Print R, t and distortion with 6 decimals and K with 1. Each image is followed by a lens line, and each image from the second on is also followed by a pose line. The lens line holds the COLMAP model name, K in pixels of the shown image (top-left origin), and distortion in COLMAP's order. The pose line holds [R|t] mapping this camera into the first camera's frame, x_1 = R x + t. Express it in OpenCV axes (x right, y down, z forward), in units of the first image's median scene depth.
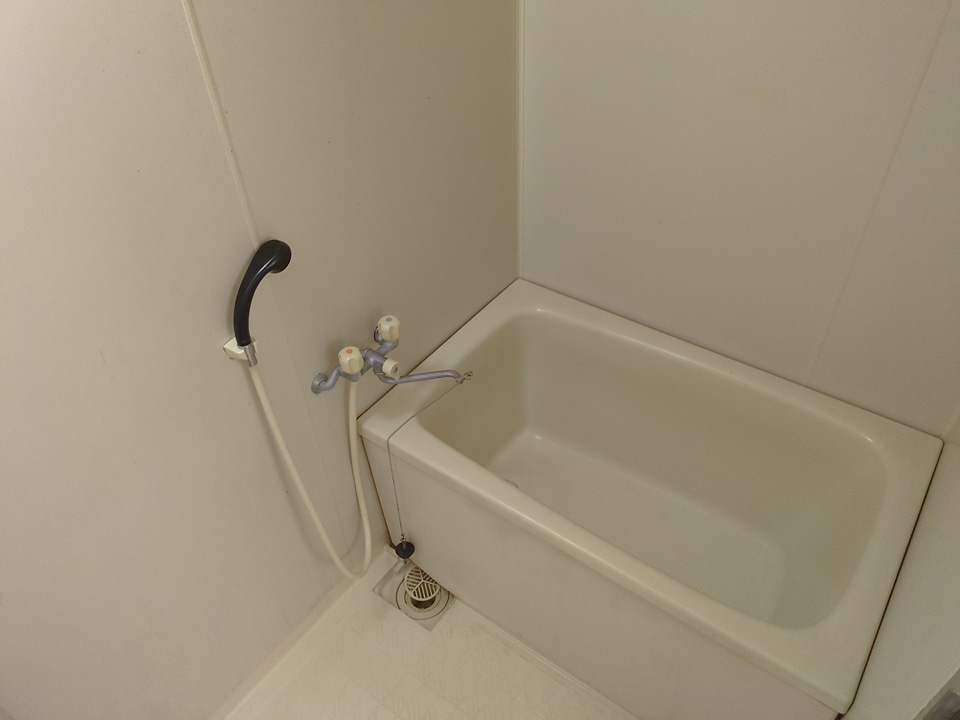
lens RADIAL K [[742.6, 0, 480.9], [0, 742.6, 360.5], [0, 0, 1]] dist [0.013016, 0.001168]
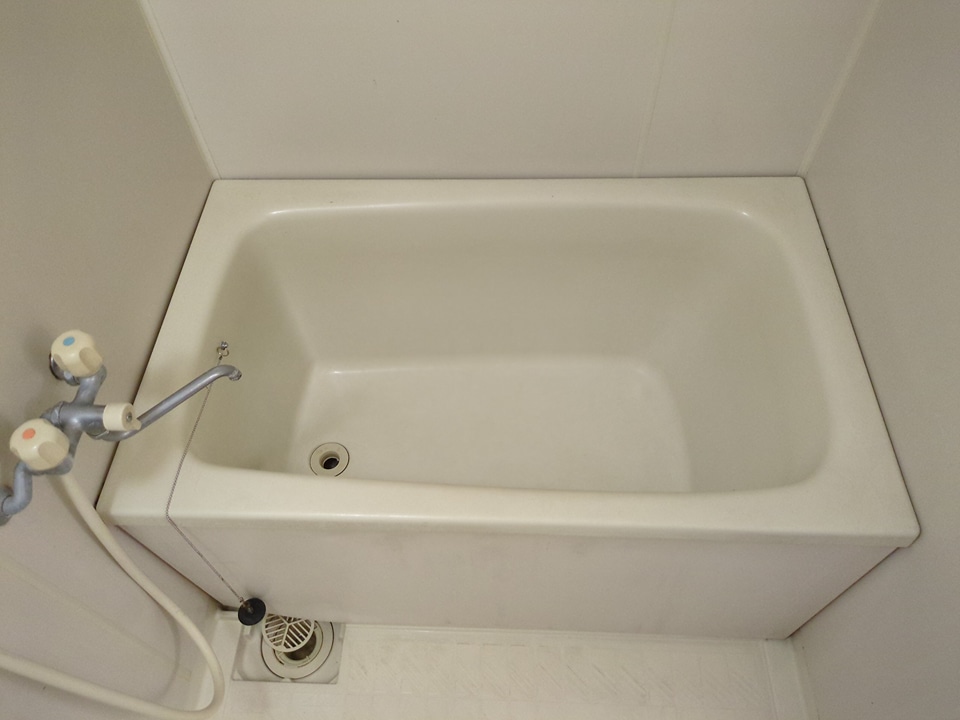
lens RADIAL K [[742.6, 0, 479.8], [0, 742.6, 359.1], [0, 0, 1]] dist [0.013016, 0.001168]
pose [[0.829871, -0.450235, 0.329550, -0.054879], [0.374901, 0.887394, 0.268294, -0.070868], [-0.413236, -0.099101, 0.905216, 0.346894]]
